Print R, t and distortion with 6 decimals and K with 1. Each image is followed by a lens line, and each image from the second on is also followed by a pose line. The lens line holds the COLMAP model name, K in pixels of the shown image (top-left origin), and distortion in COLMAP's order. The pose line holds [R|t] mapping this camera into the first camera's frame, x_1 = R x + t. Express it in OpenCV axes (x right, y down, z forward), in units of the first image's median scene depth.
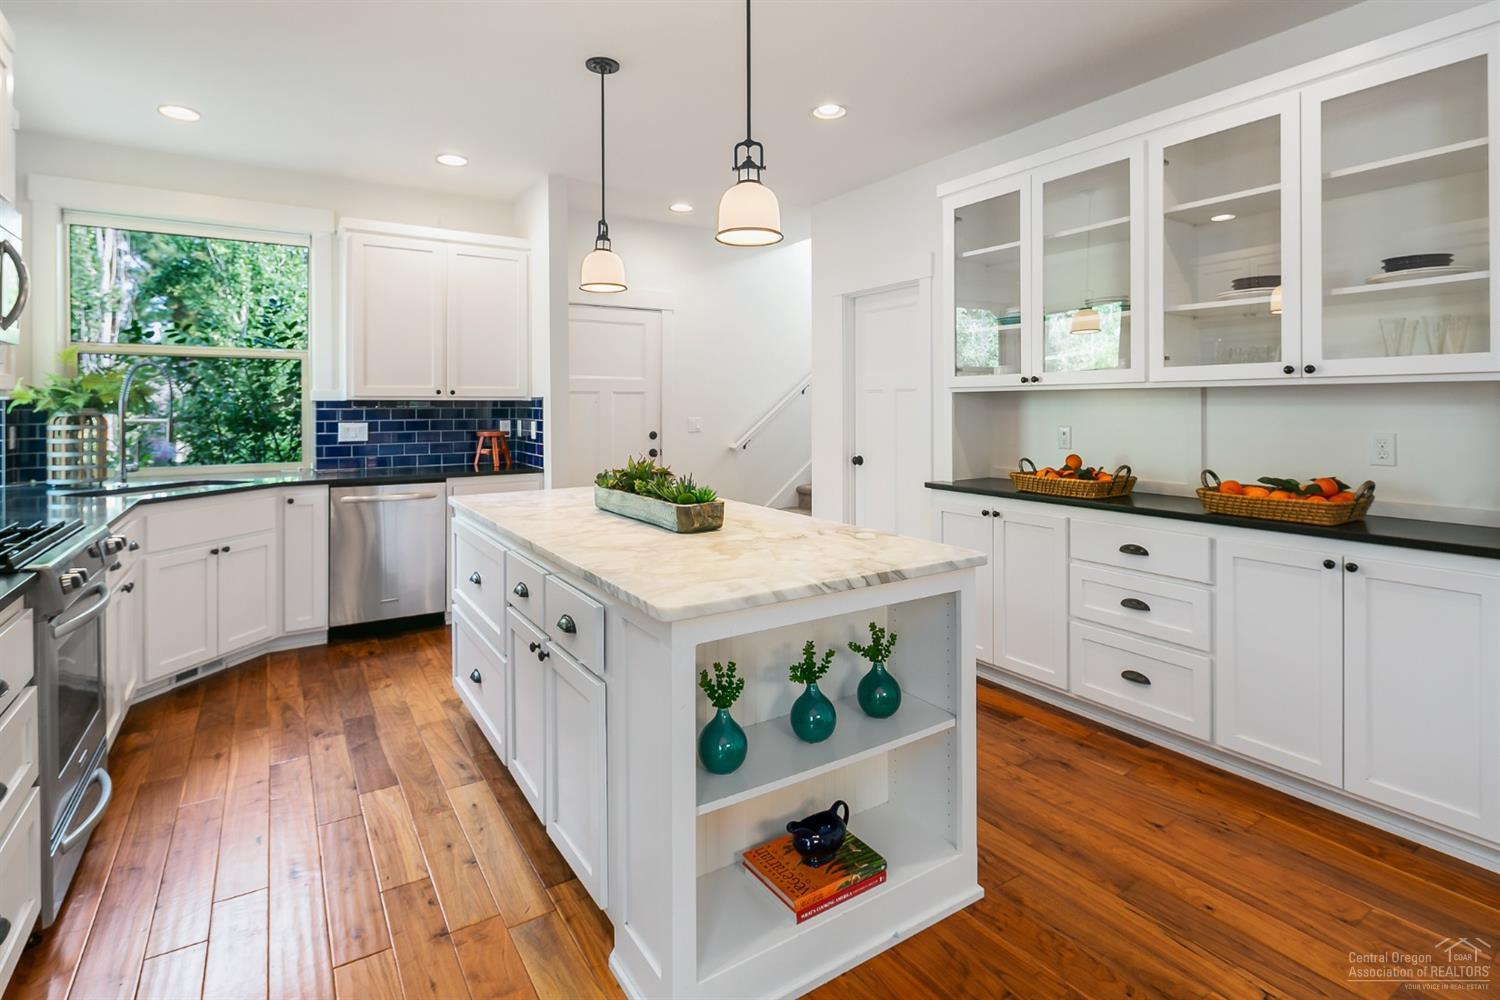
lens RADIAL K [[735.9, 0, 749.0], [0, 735.9, 410.1], [0, 0, 1]] dist [-0.000578, -0.000229]
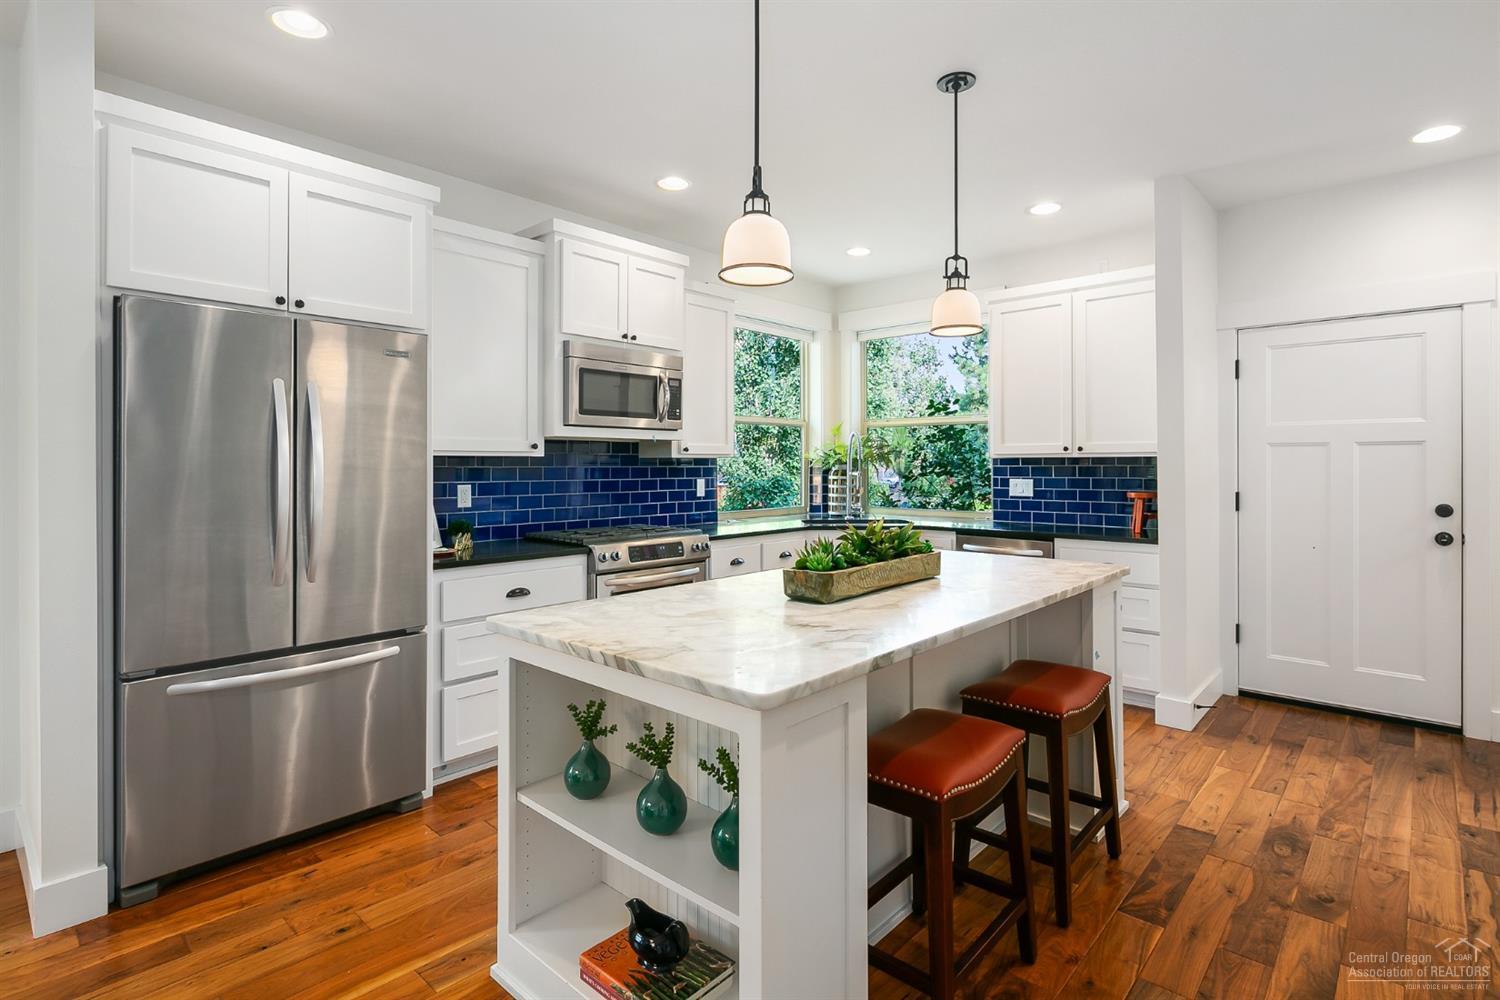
lens RADIAL K [[735.8, 0, 754.7], [0, 735.8, 468.4], [0, 0, 1]] dist [-0.001135, -0.000577]
pose [[0.258199, 0.006371, -0.966071, 0.399957], [-0.005563, 0.999971, 0.005108, -0.001500], [0.966076, 0.004055, 0.258227, 0.354141]]
